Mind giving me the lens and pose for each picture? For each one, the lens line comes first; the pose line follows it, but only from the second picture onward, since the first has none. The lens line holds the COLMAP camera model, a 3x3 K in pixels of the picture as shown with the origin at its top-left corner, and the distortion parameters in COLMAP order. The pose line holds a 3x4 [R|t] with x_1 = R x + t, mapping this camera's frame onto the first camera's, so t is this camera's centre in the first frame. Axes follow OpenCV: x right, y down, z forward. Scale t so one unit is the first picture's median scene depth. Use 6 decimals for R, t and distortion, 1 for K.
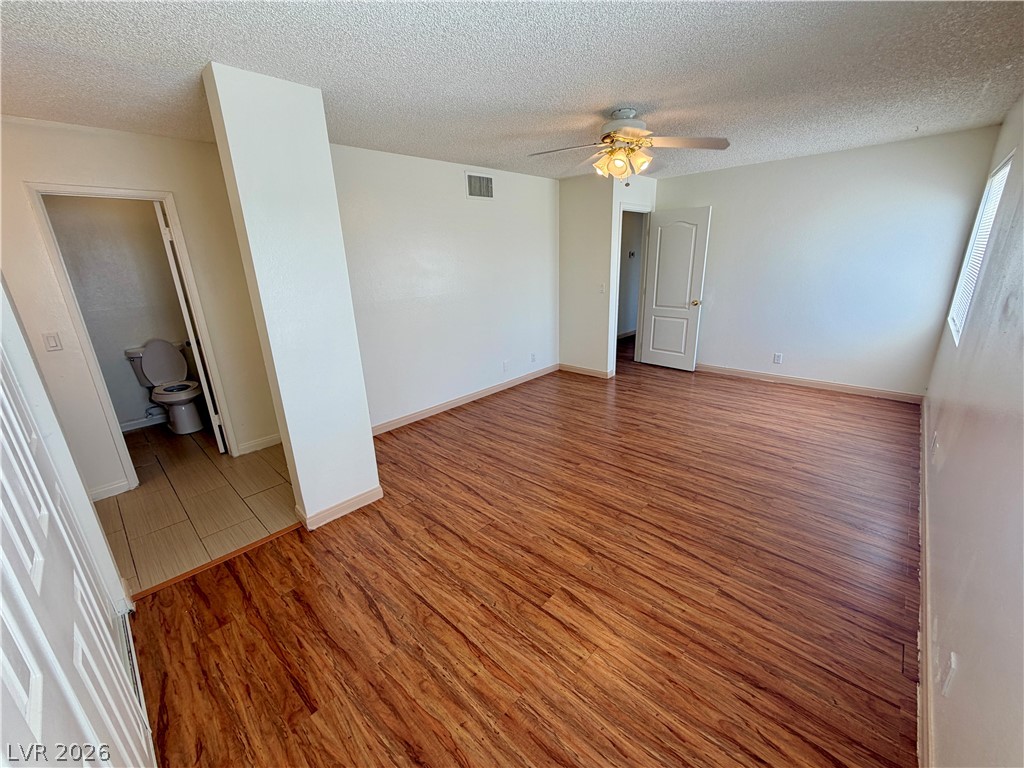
lens RADIAL K [[409.1, 0, 509.3], [0, 409.1, 384.6], [0, 0, 1]] dist [-0.002375, 0.000627]
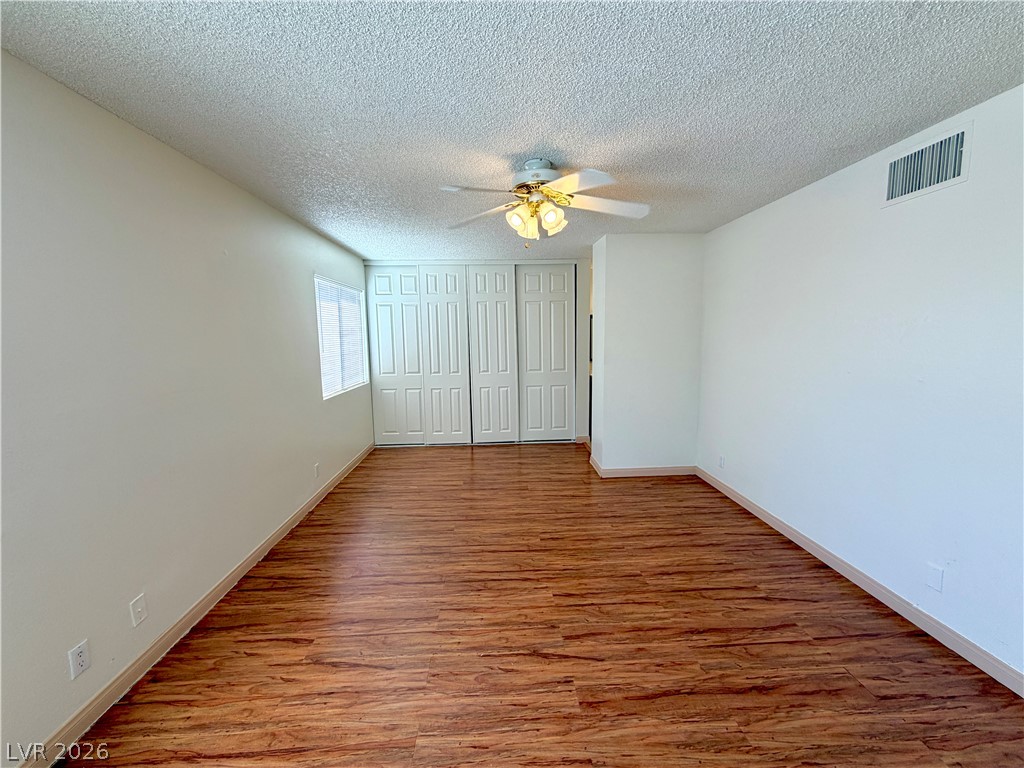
lens RADIAL K [[409.1, 0, 509.1], [0, 409.1, 382.1], [0, 0, 1]] dist [-0.002375, 0.000627]
pose [[-0.690909, 0.131893, -0.710808, 0.800521], [-0.177790, 0.922022, 0.343897, -0.425305], [0.700739, 0.363977, -0.613584, 1.329635]]
